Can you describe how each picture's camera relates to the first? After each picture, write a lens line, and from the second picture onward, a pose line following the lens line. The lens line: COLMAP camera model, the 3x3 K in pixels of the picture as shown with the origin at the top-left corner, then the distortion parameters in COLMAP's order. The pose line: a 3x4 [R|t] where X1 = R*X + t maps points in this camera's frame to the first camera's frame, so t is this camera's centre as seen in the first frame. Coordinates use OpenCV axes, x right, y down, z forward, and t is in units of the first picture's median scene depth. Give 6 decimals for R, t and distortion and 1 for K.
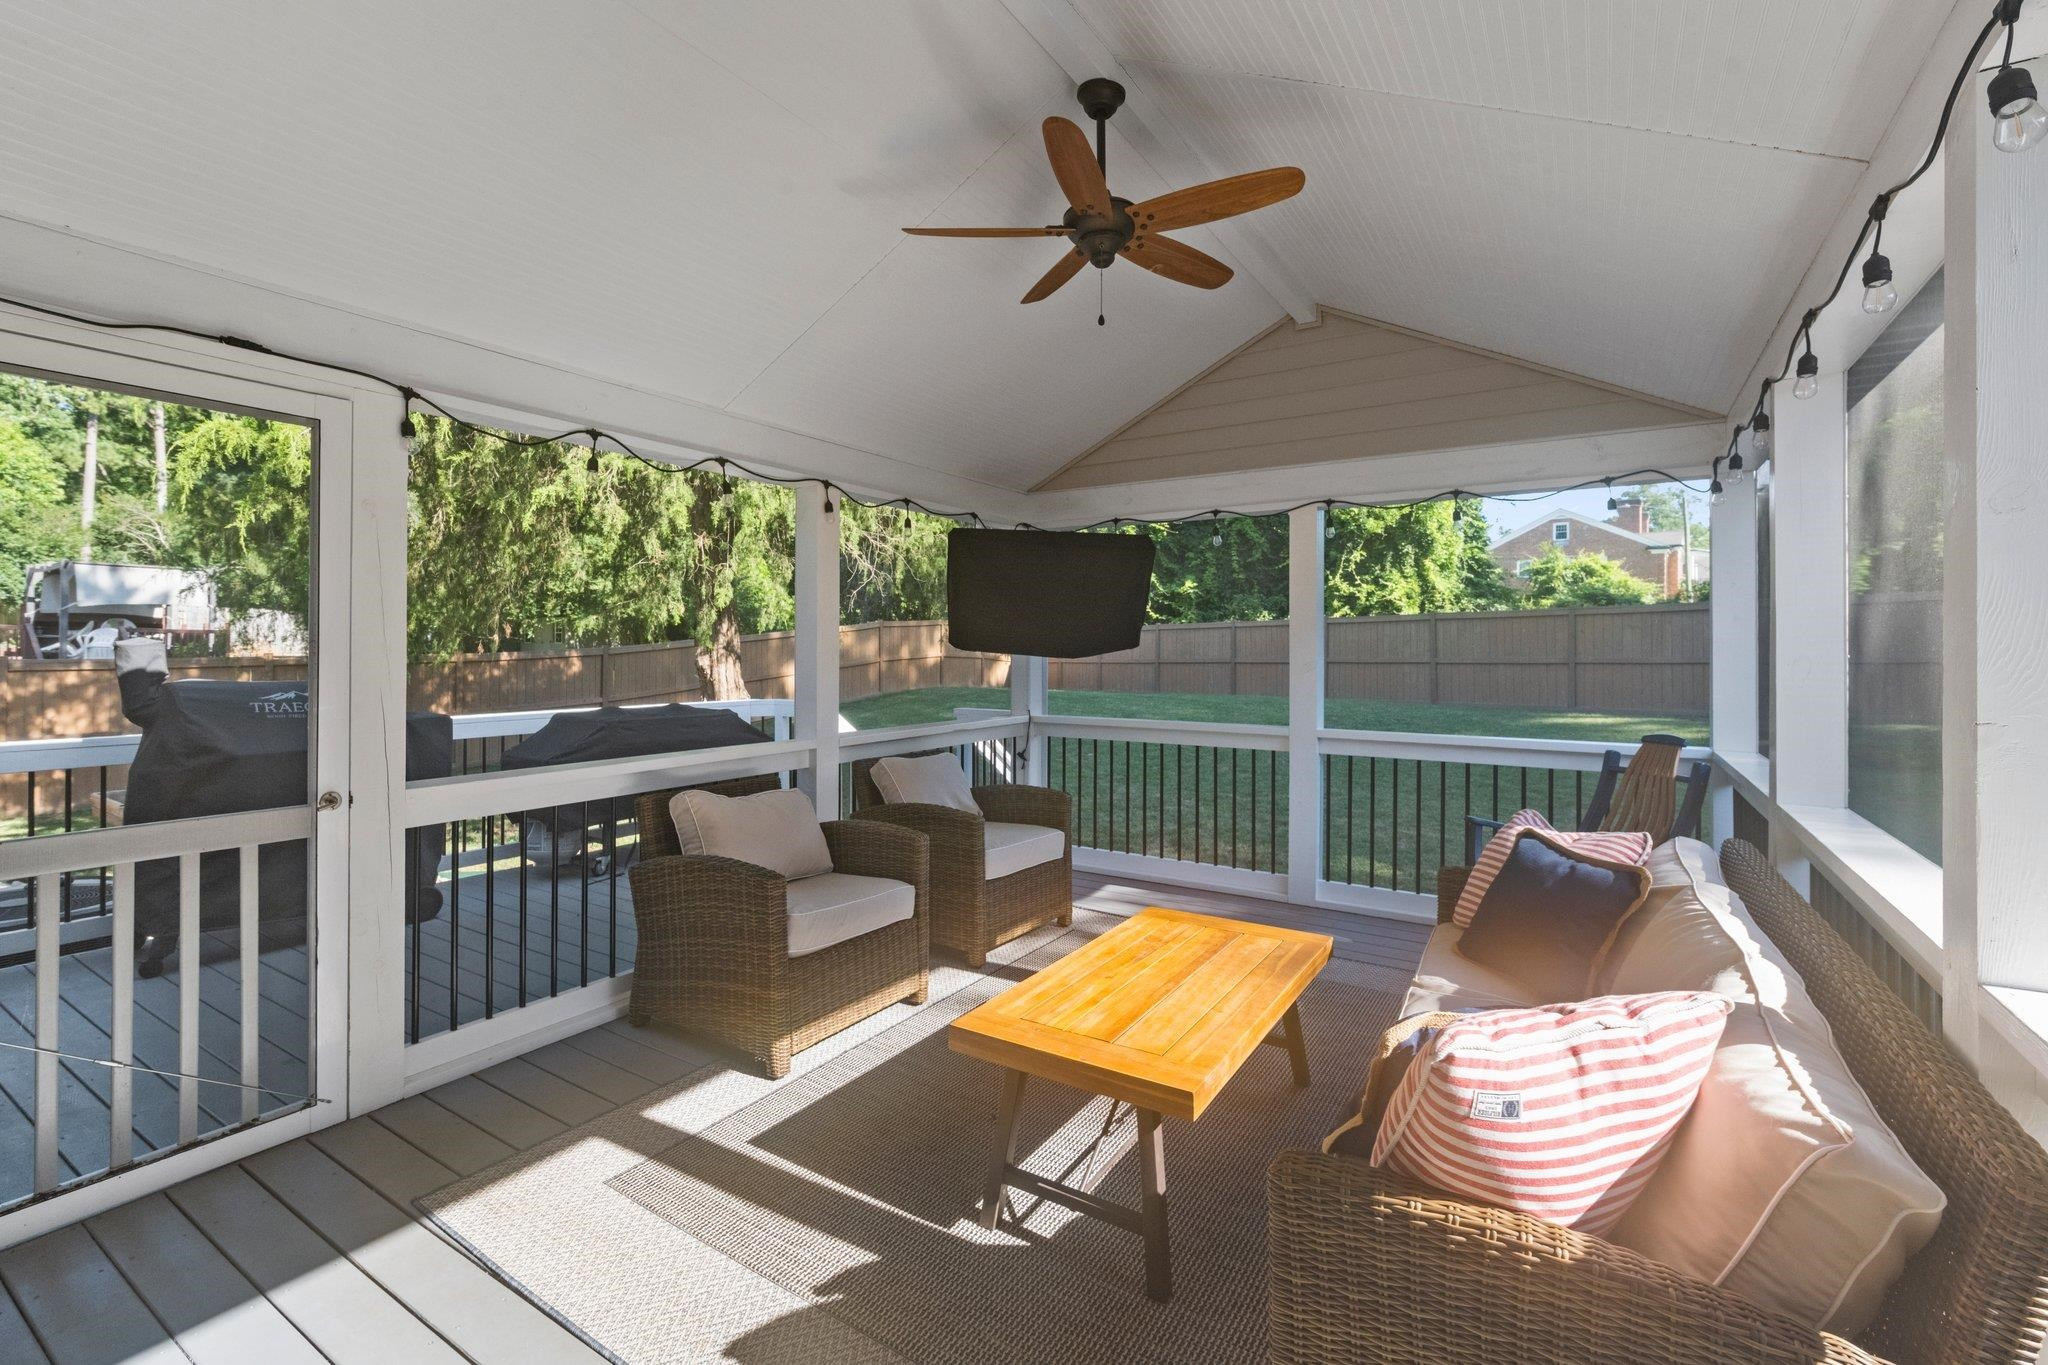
lens RADIAL K [[898.2, 0, 1023.3], [0, 898.2, 648.8], [0, 0, 1]] dist [-0.000740, -0.006195]
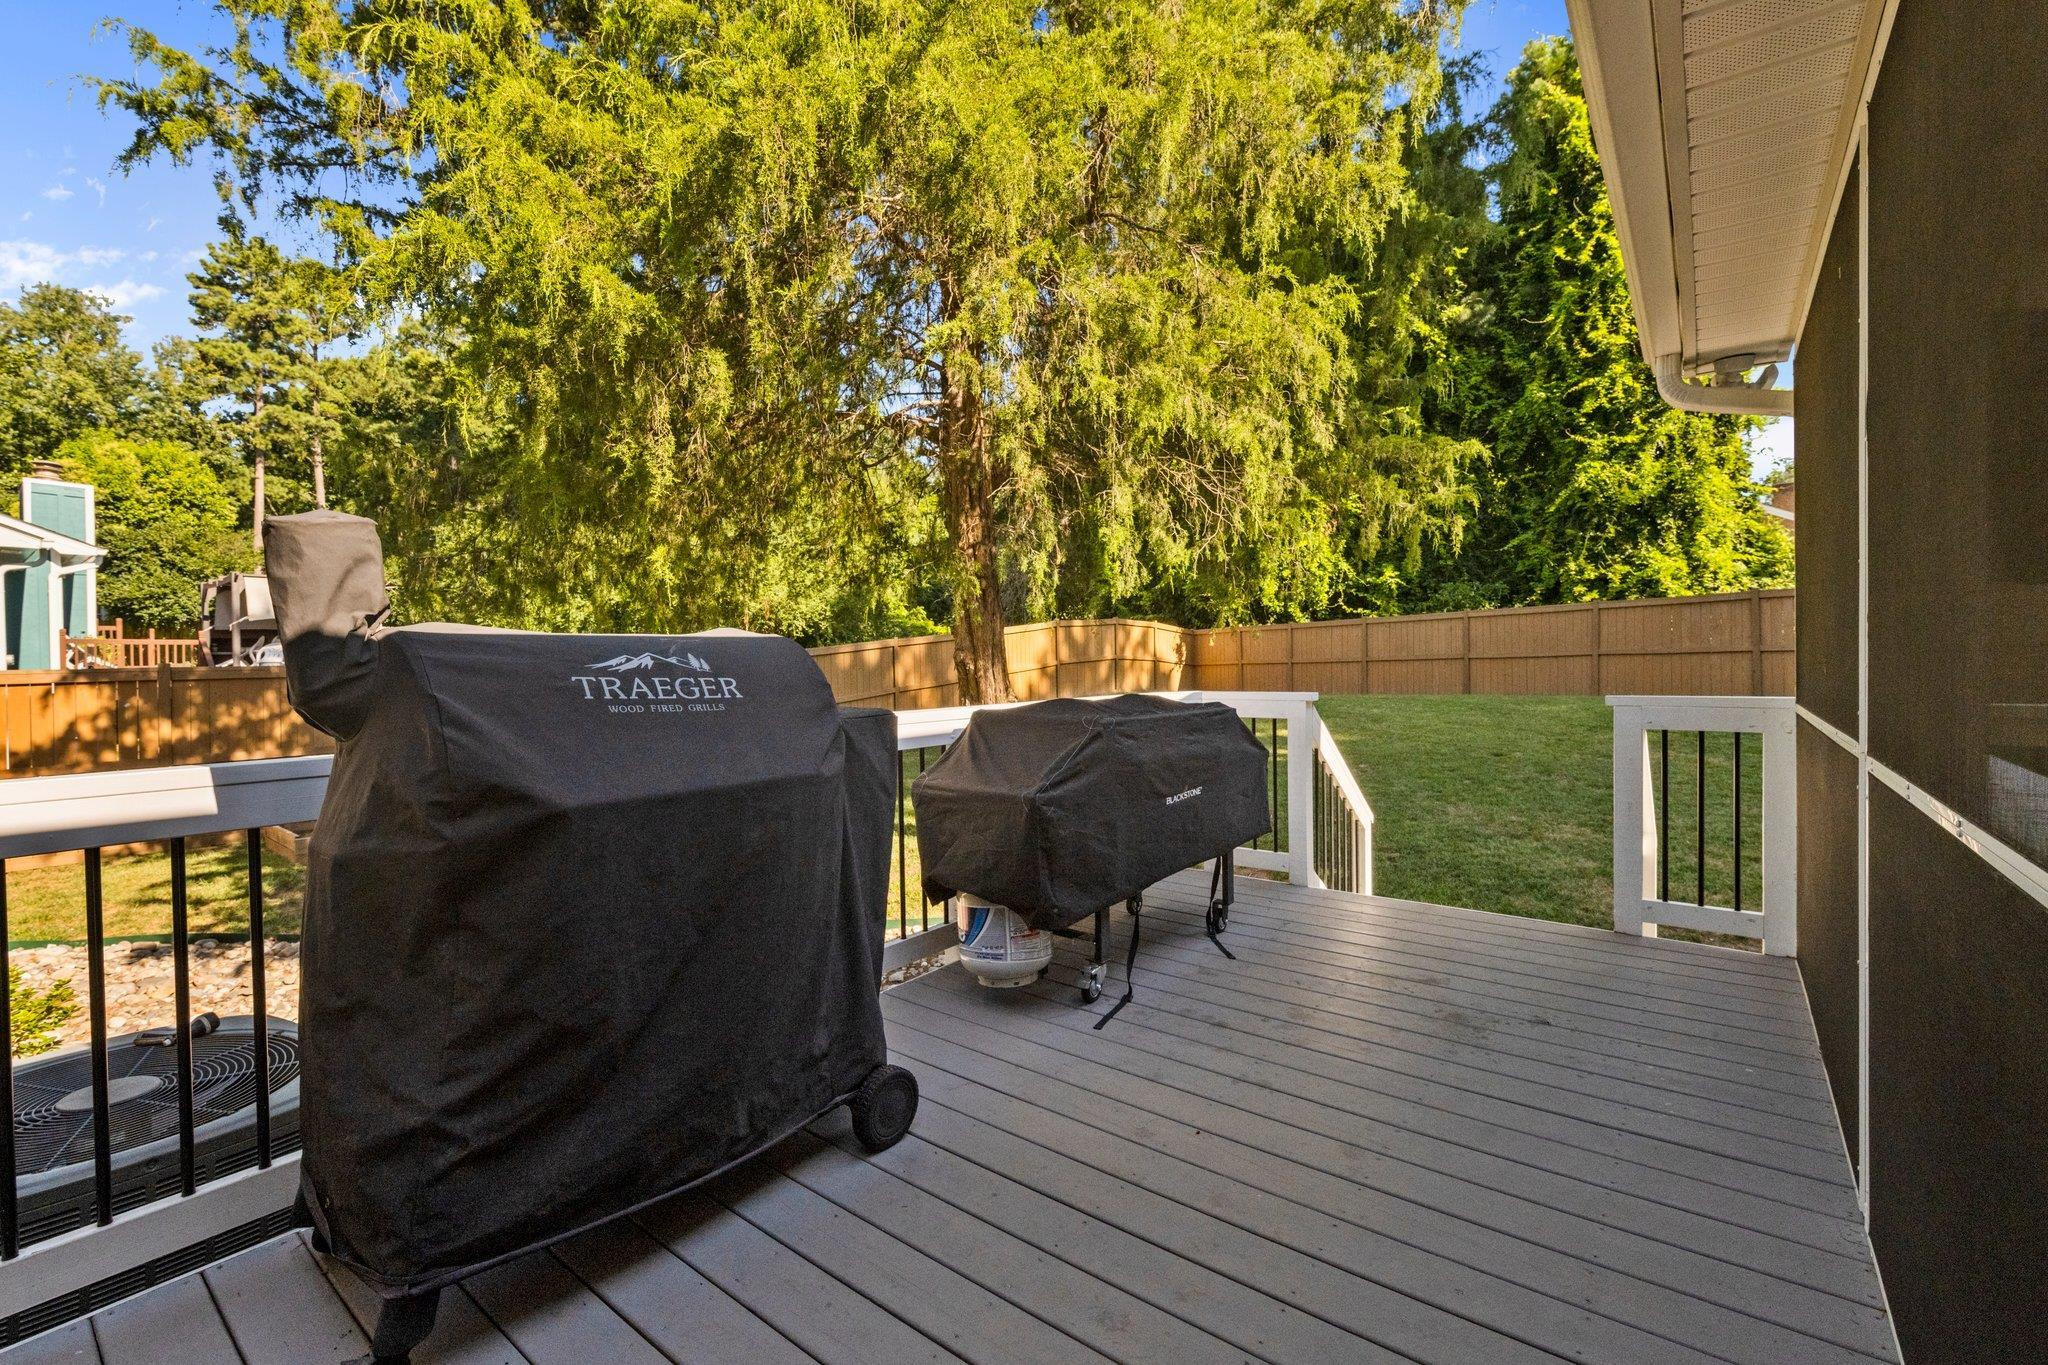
lens RADIAL K [[879.1, 0, 1020.7], [0, 879.1, 674.2], [0, 0, 1]] dist [0.001503, -0.011160]
pose [[0.995190, -0.015634, -0.096709, -0.099553], [0.017225, 0.999729, 0.015642, 0.009112], [0.096439, -0.017233, 0.995190, 0.099084]]
